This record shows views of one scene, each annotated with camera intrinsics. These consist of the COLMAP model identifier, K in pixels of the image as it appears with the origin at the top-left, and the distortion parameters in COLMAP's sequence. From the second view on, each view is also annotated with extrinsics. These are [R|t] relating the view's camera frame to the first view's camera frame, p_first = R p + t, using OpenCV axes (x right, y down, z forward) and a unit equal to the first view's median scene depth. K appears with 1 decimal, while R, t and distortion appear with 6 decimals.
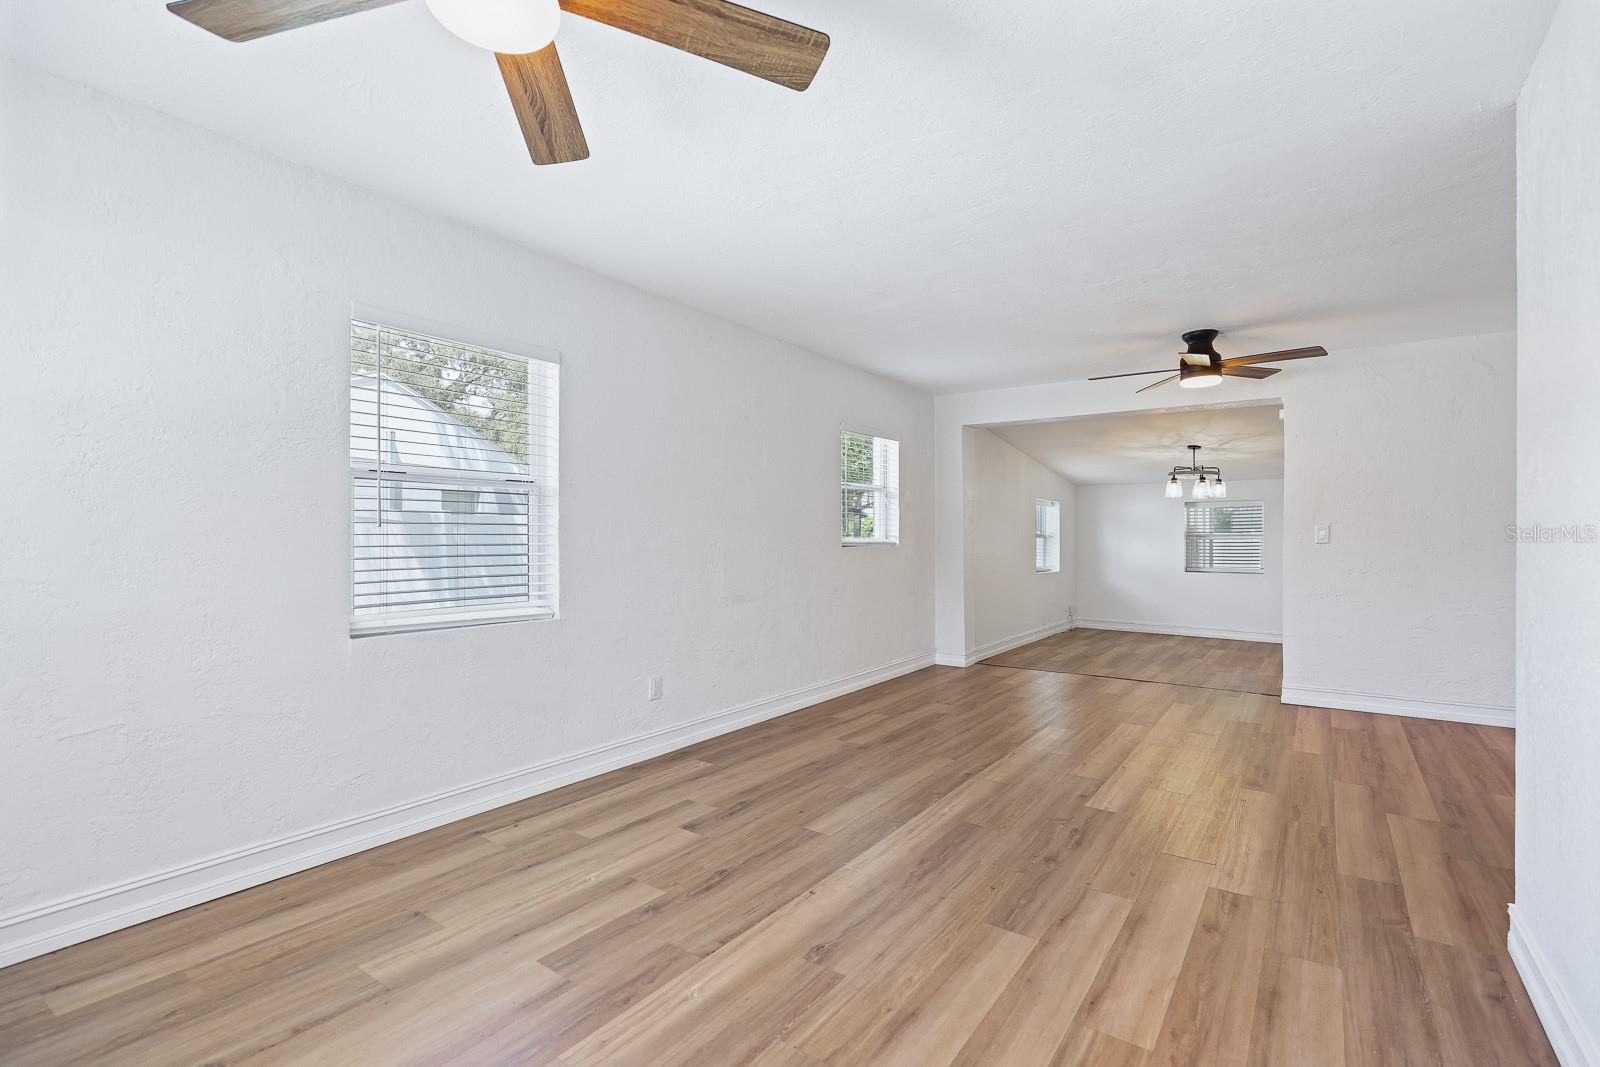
lens RADIAL K [[763.7, 0, 797.3], [0, 763.7, 535.4], [0, 0, 1]] dist [0.000585, 0.000811]
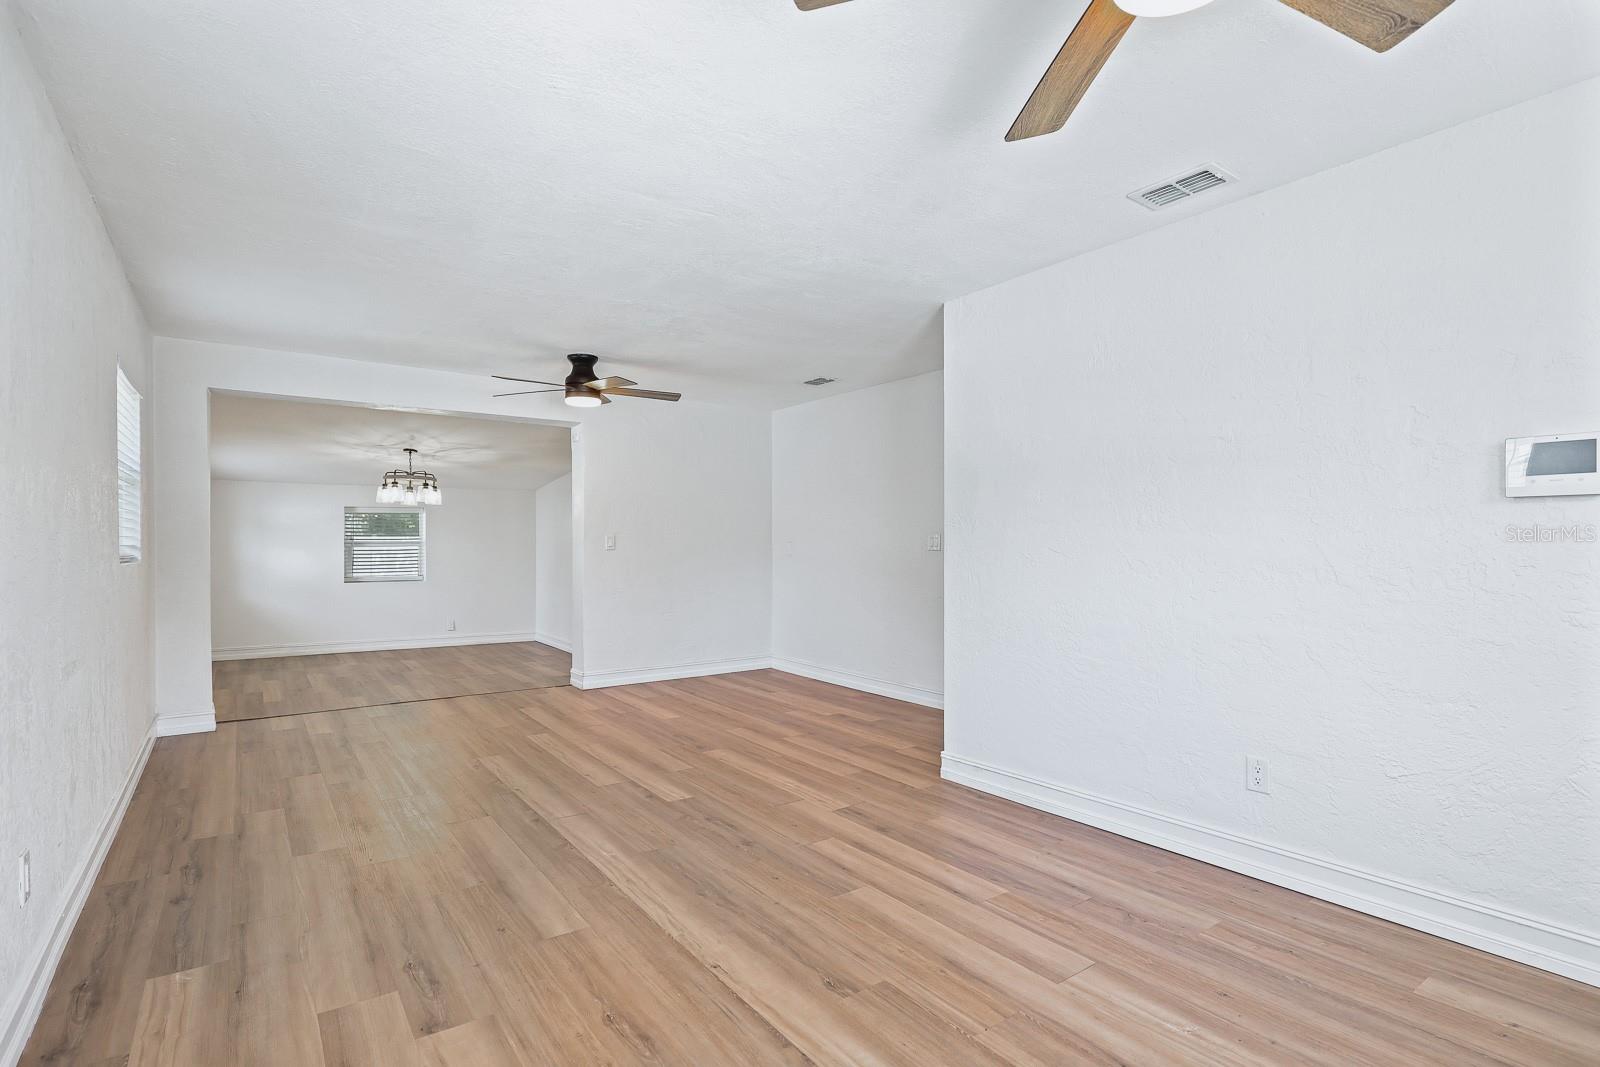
lens RADIAL K [[801.8, 0, 797.4], [0, 801.8, 539.1], [0, 0, 1]] dist [0.003934, 0.000386]
pose [[0.302875, 0.001746, 0.953029, -0.656797], [-0.000690, 0.999998, -0.001613, -0.007484], [-0.953030, -0.000169, 0.302875, 0.519173]]
